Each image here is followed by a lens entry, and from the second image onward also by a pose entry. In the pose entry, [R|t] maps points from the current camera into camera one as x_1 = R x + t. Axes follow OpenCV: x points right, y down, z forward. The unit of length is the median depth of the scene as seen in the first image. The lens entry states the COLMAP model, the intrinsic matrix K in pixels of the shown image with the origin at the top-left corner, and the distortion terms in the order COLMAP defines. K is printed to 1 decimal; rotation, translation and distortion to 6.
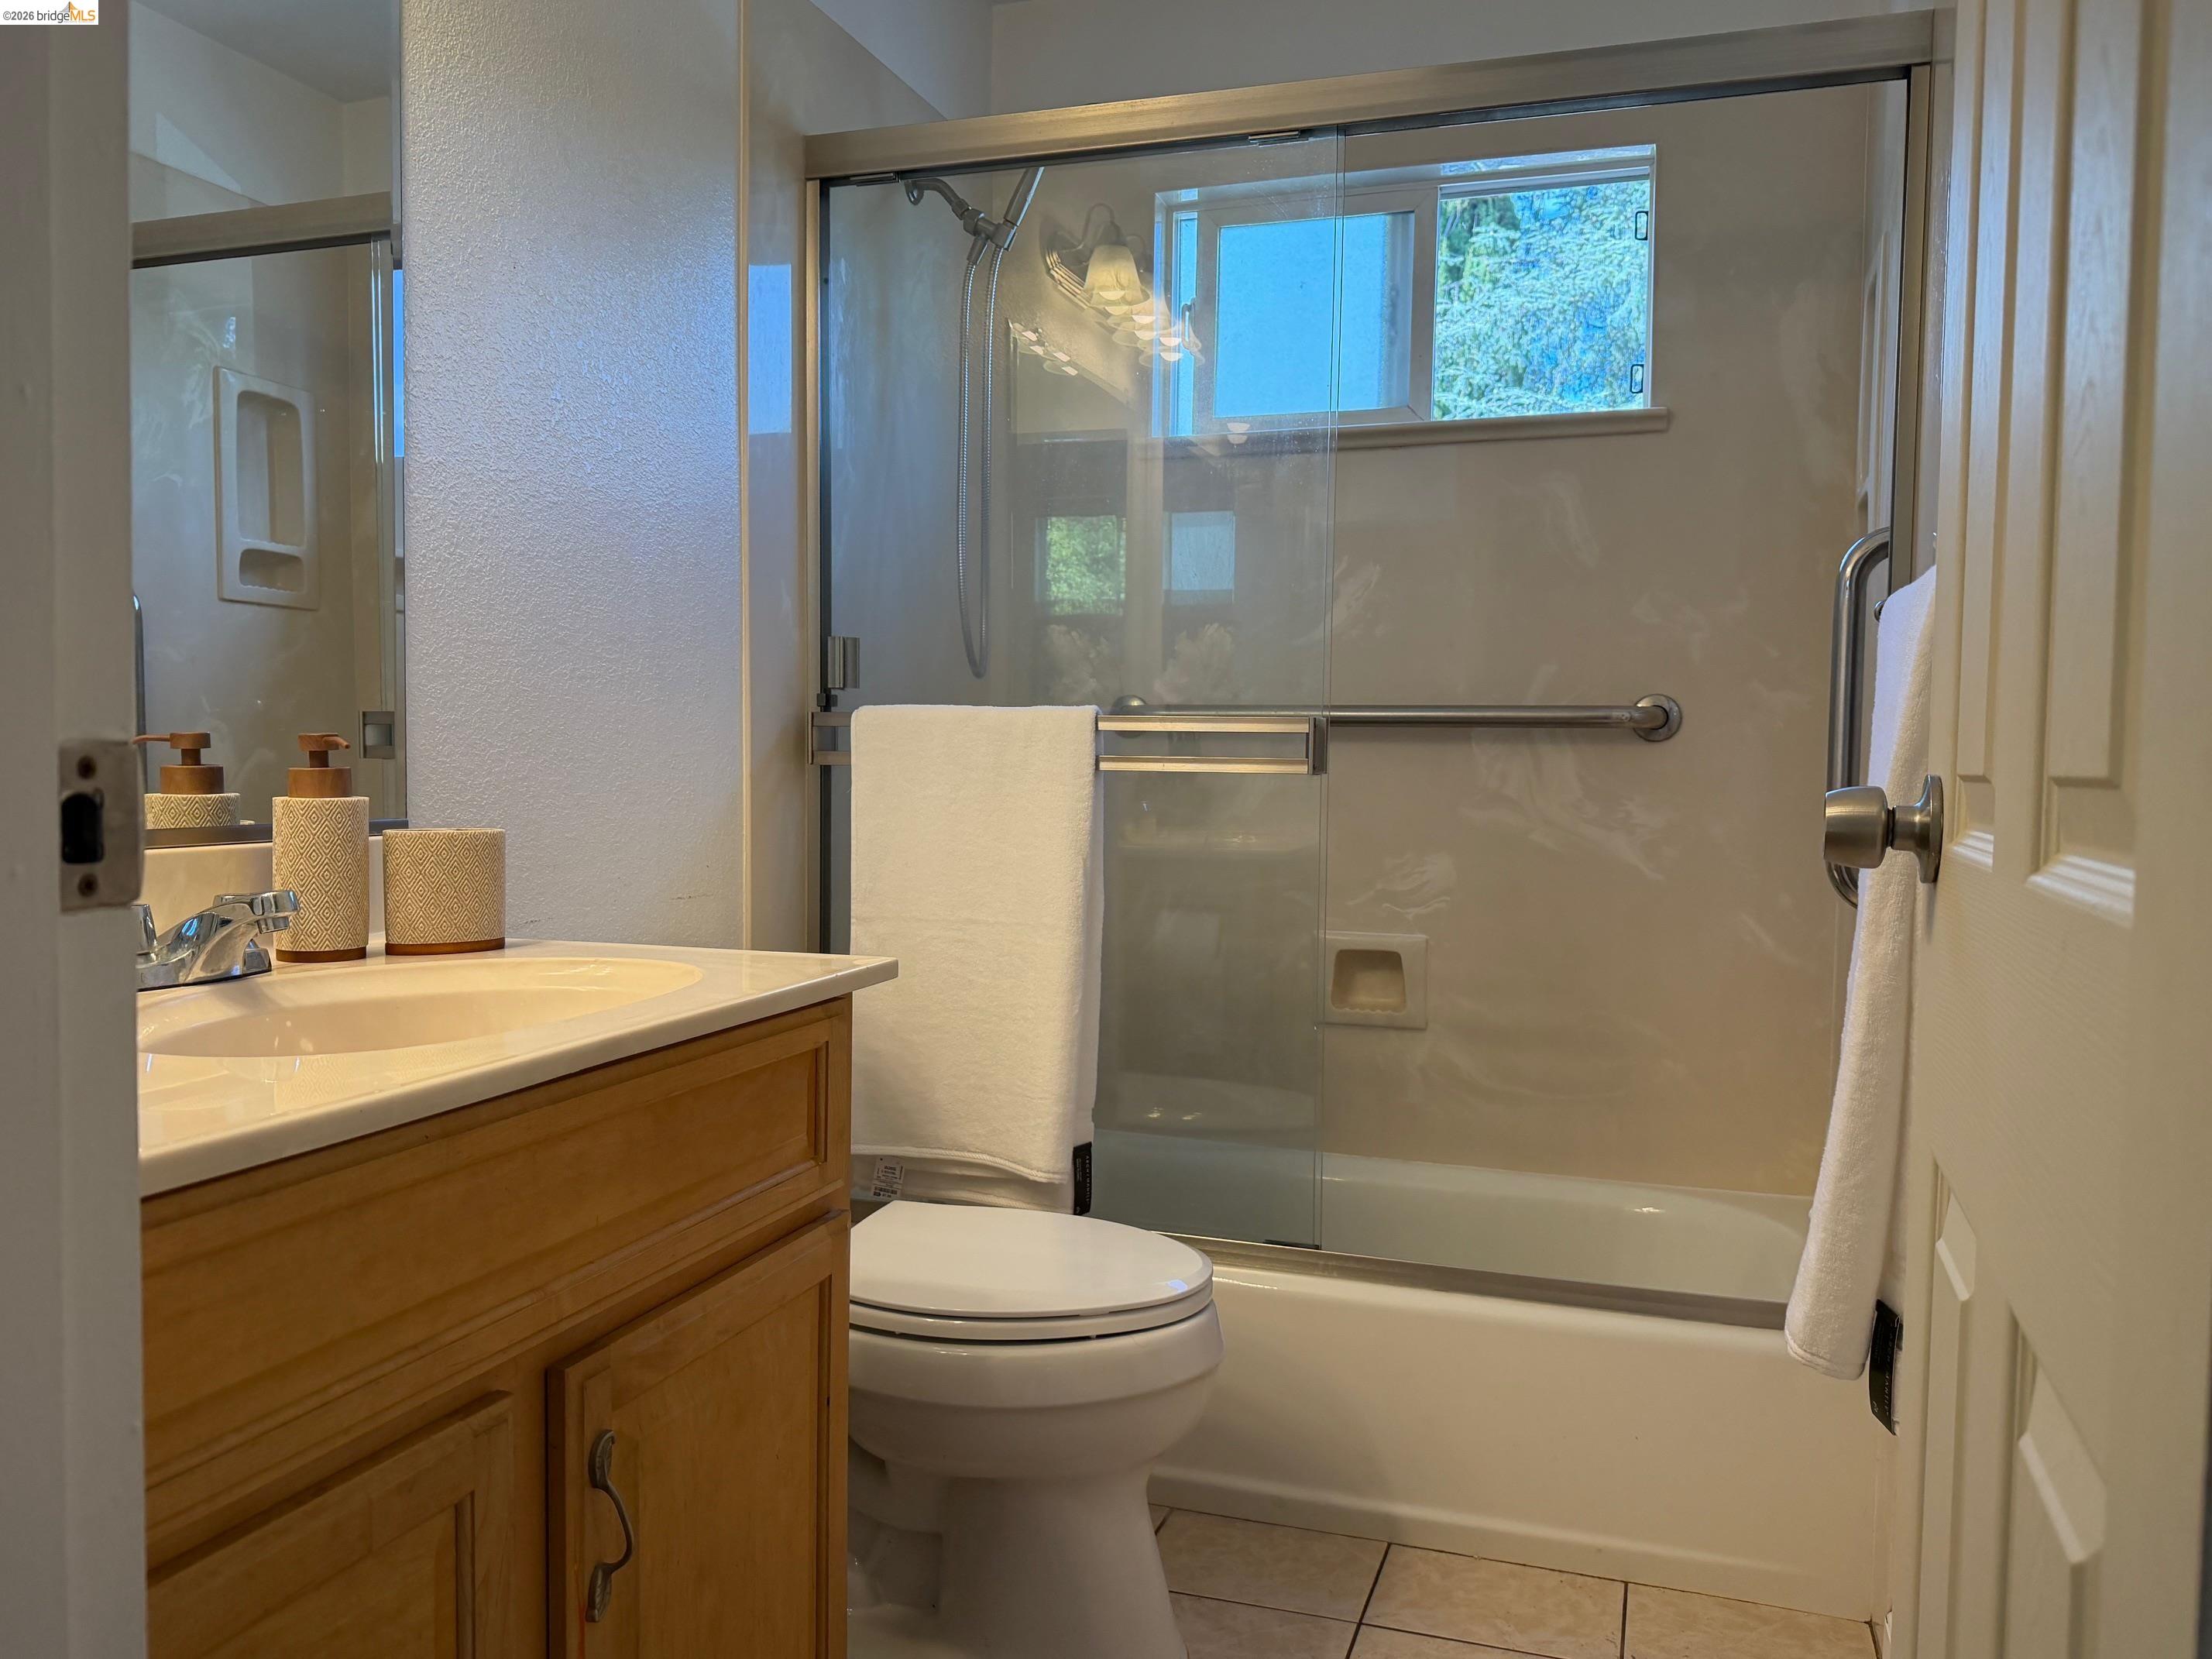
lens RADIAL K [[1686.9, 0, 1084.3], [0, 1686.9, 890.8], [0, 0, 1]] dist [0.058538, -0.083072]
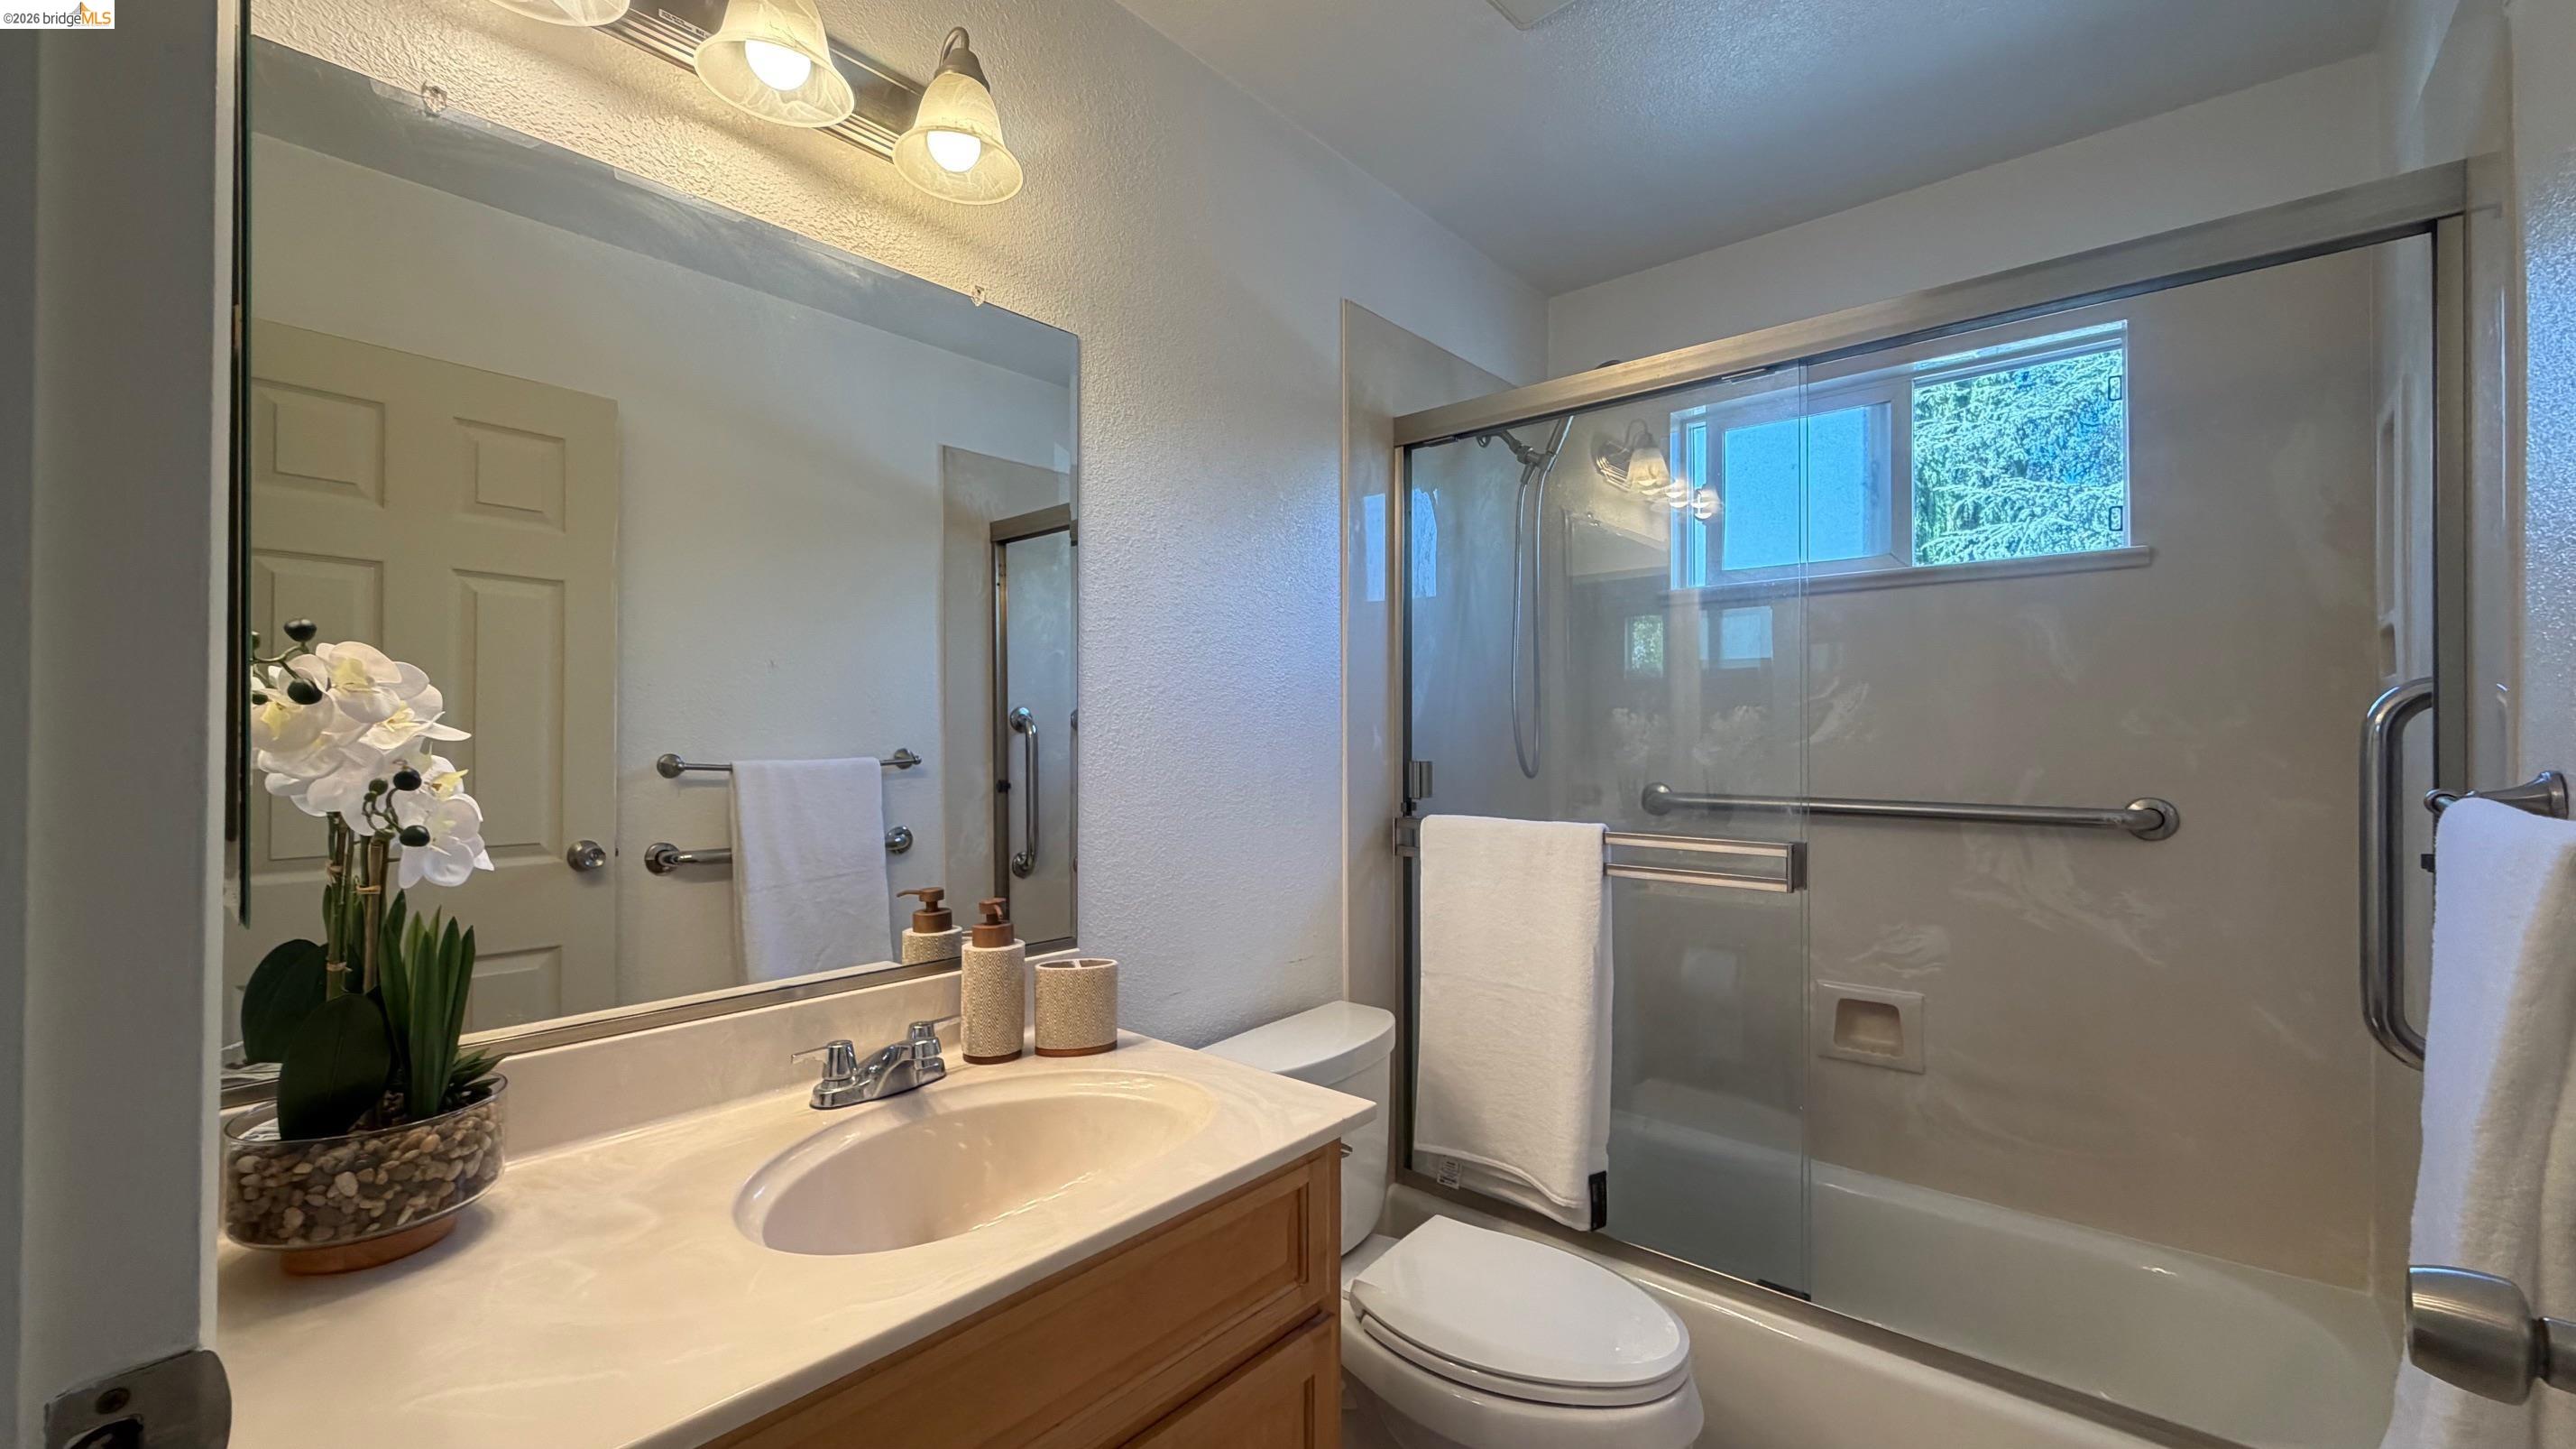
lens RADIAL K [[1028.1, 0, 1282.6], [0, 1028.1, 742.1], [0, 0, 1]] dist [-0.003015, 0.000370]
pose [[0.926169, -0.014305, -0.376836, 0.071337], [-0.011454, 0.997752, -0.066026, -0.111623], [0.376934, 0.065468, 0.923924, 0.180948]]
